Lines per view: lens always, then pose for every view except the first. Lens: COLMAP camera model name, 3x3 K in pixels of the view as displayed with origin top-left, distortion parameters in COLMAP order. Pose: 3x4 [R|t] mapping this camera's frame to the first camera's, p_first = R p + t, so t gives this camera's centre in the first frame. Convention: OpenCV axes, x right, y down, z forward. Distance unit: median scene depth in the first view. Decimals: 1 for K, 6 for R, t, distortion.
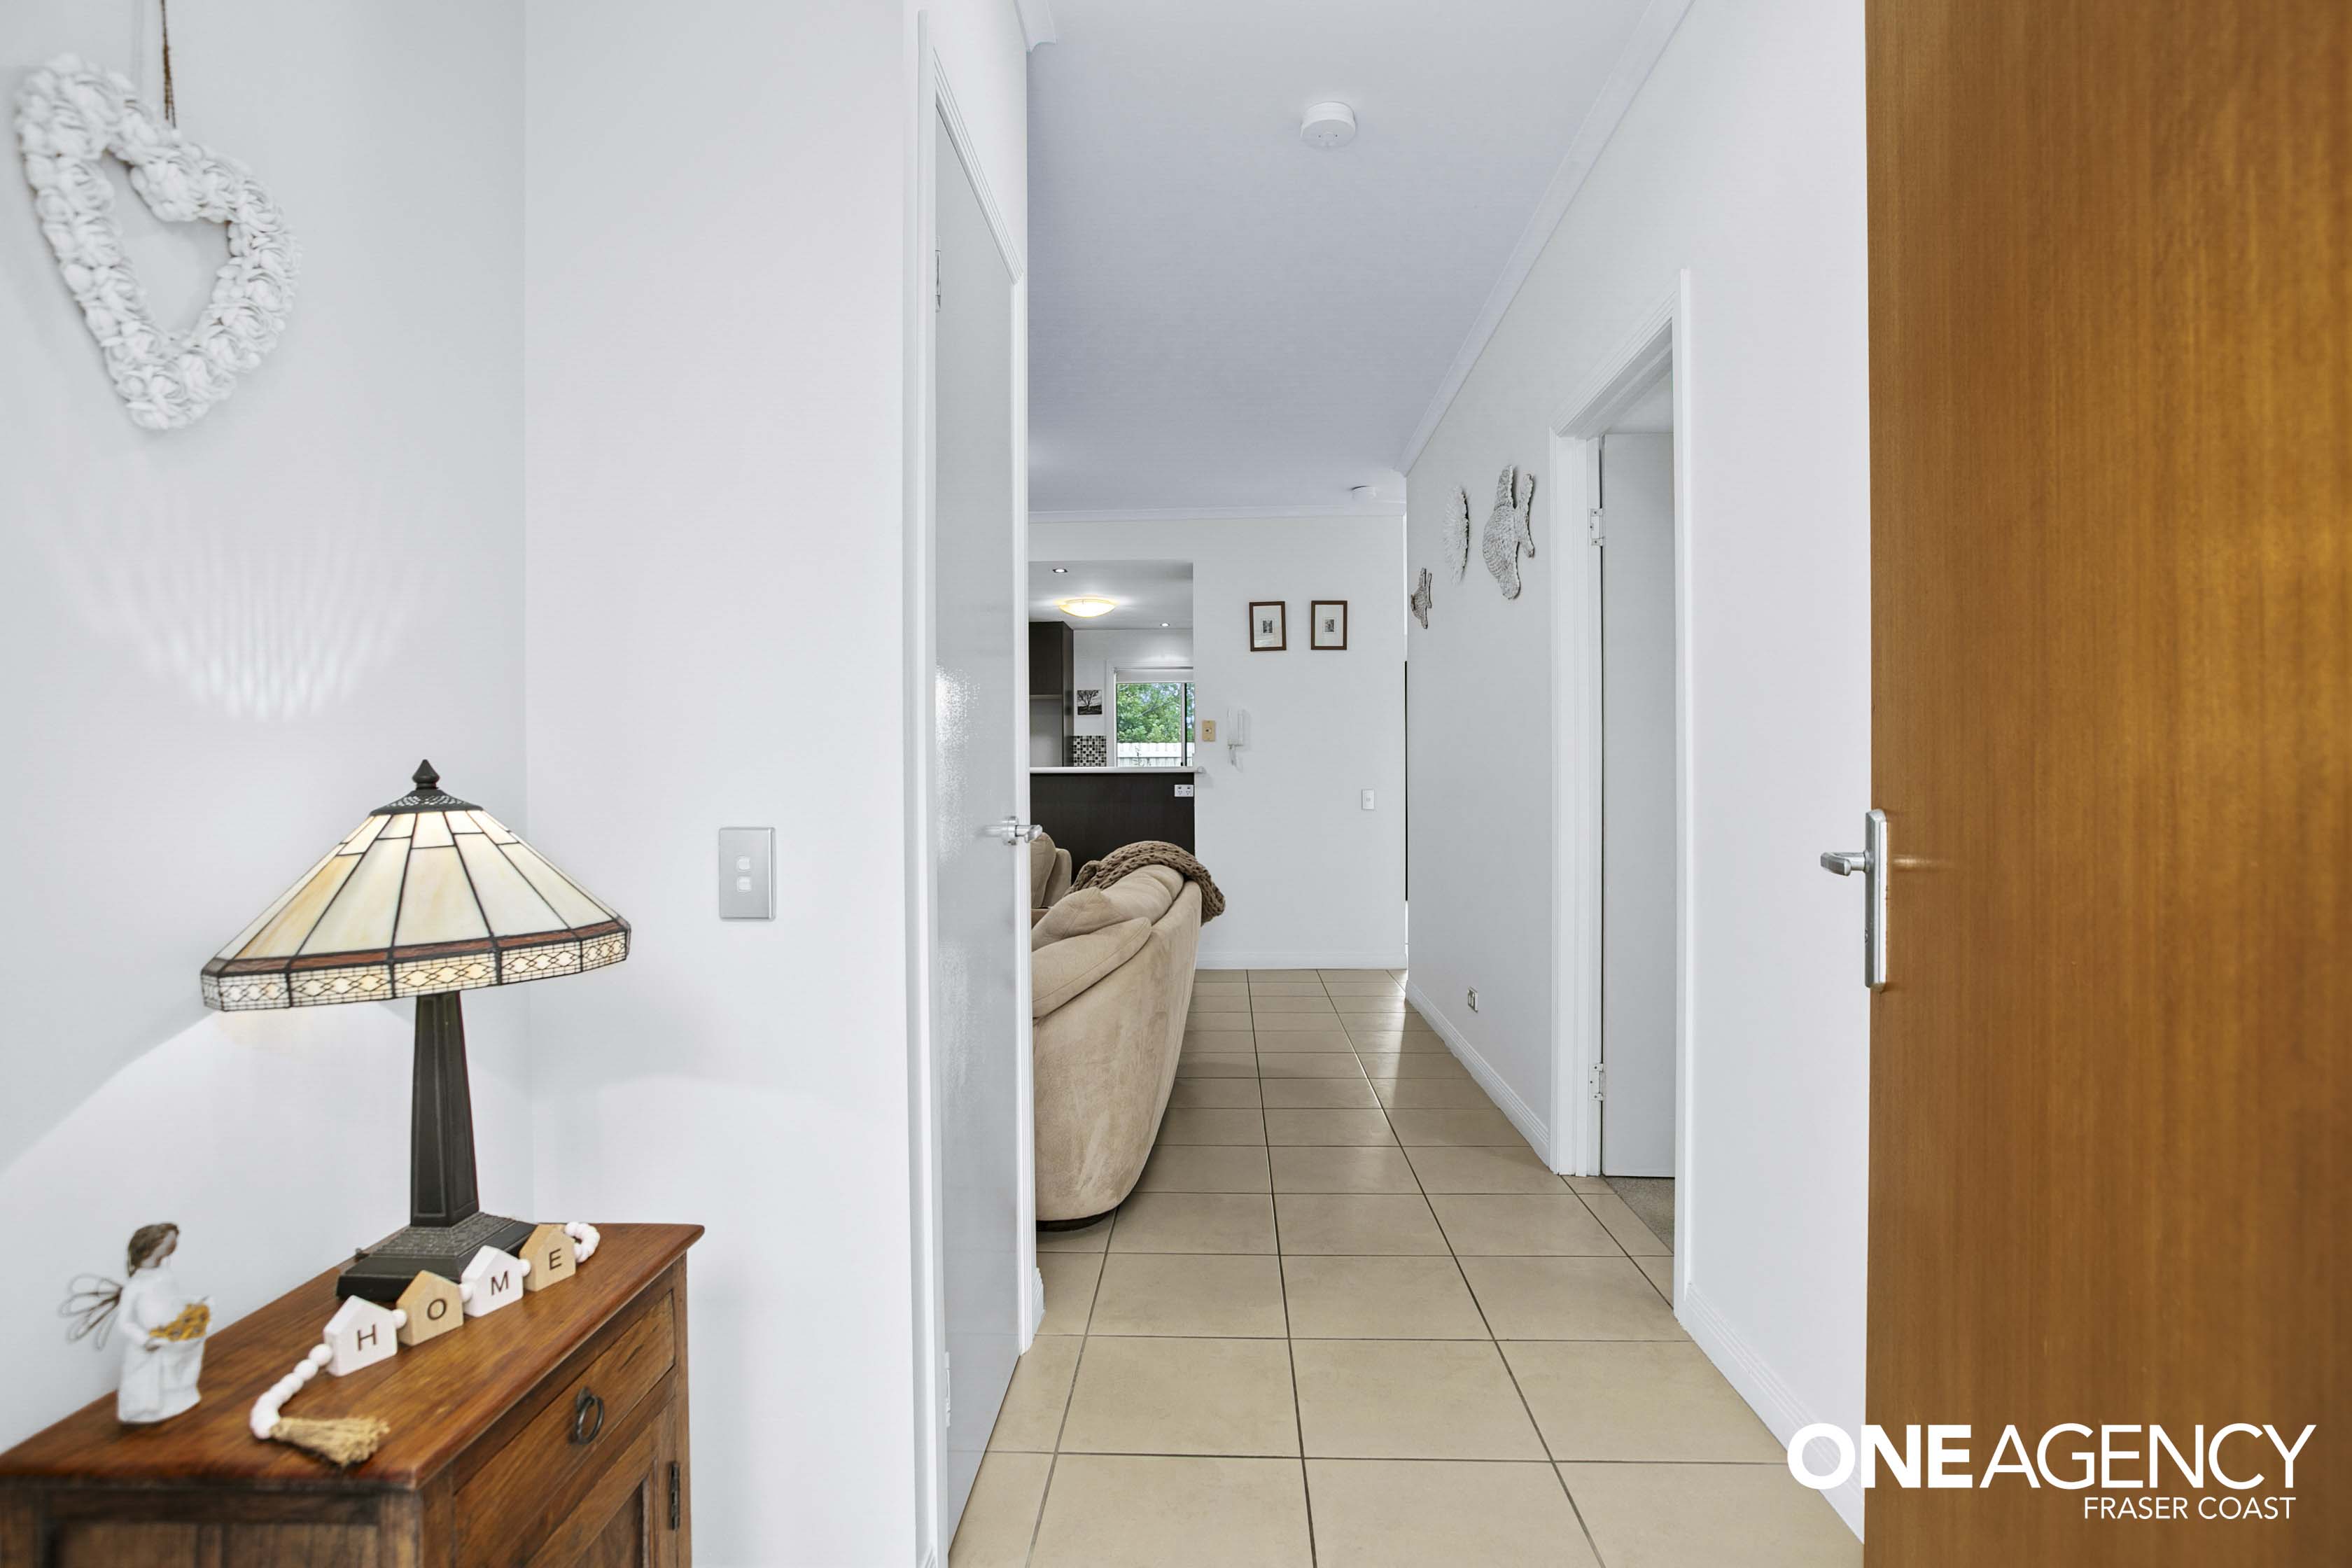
lens RADIAL K [[1093.5, 0, 1173.0], [0, 1093.5, 765.5], [0, 0, 1]] dist [-0.051509, 0.024244]
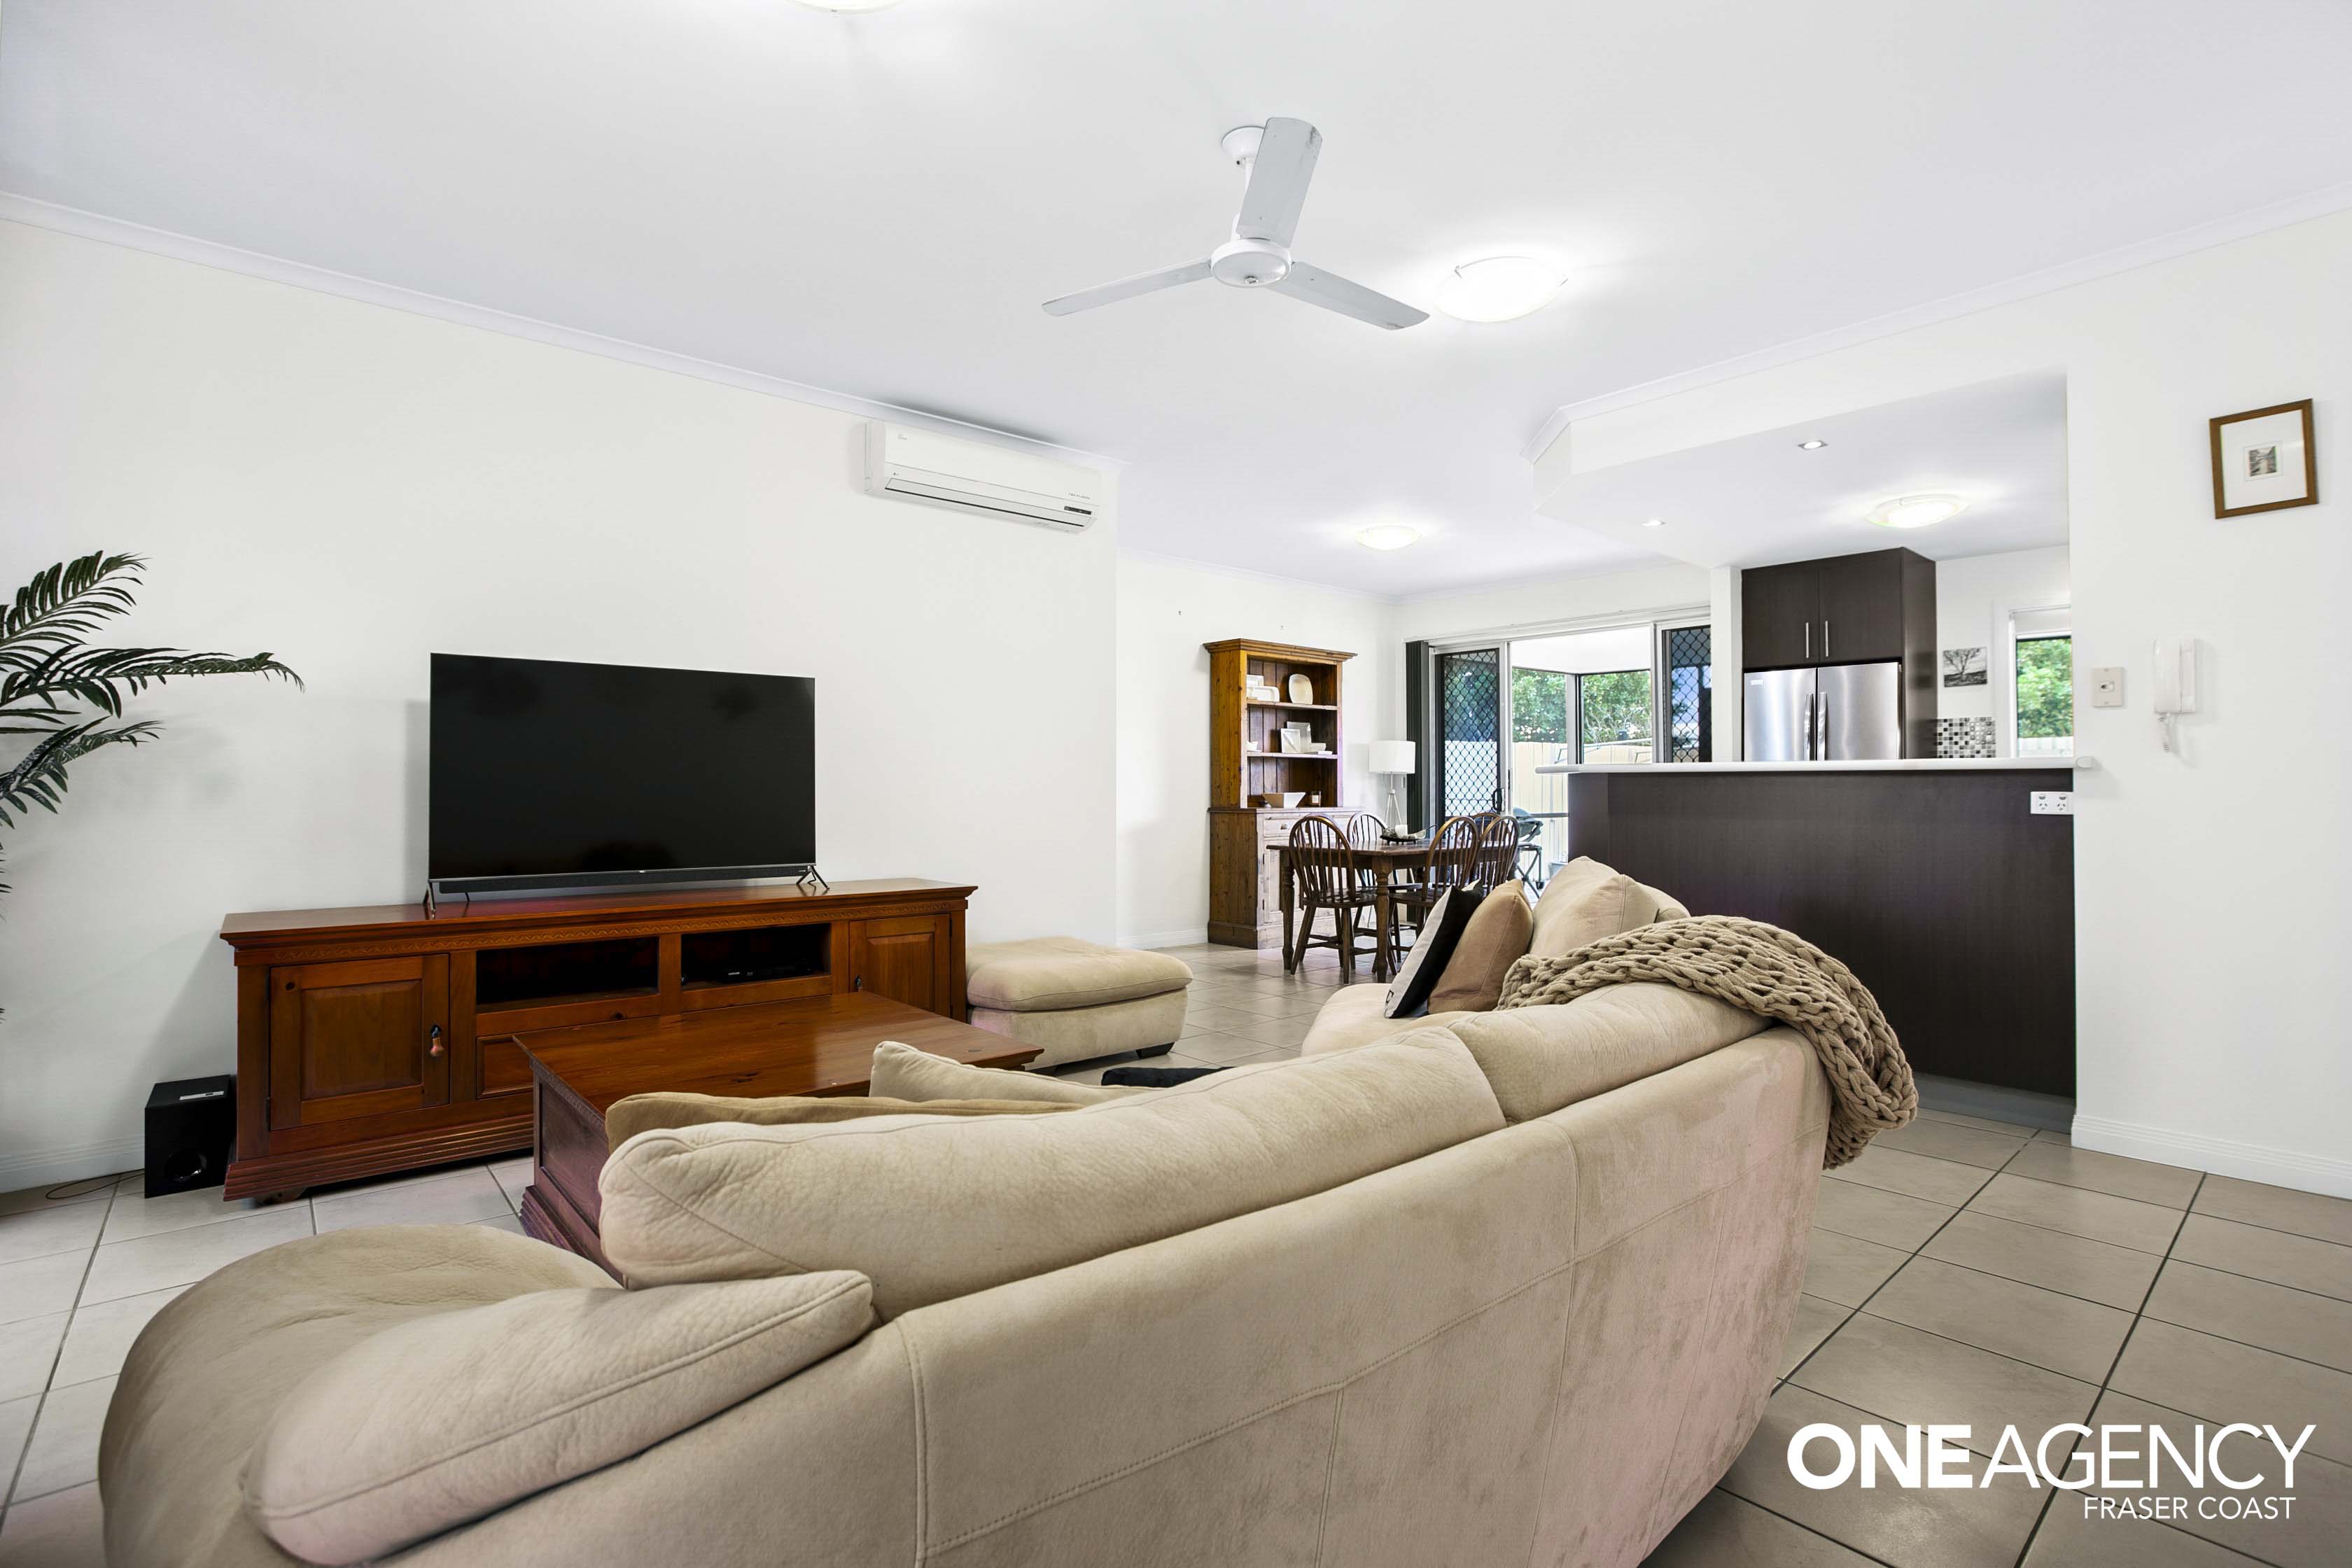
lens RADIAL K [[1087.1, 0, 1176.0], [0, 1087.1, 784.0], [0, 0, 1]] dist [-0.056502, 0.019390]
pose [[0.696077, 0.001923, -0.717964, 0.082316], [0.006705, 0.999935, 0.009178, 0.006238], [0.717936, -0.011202, 0.696019, 0.332447]]
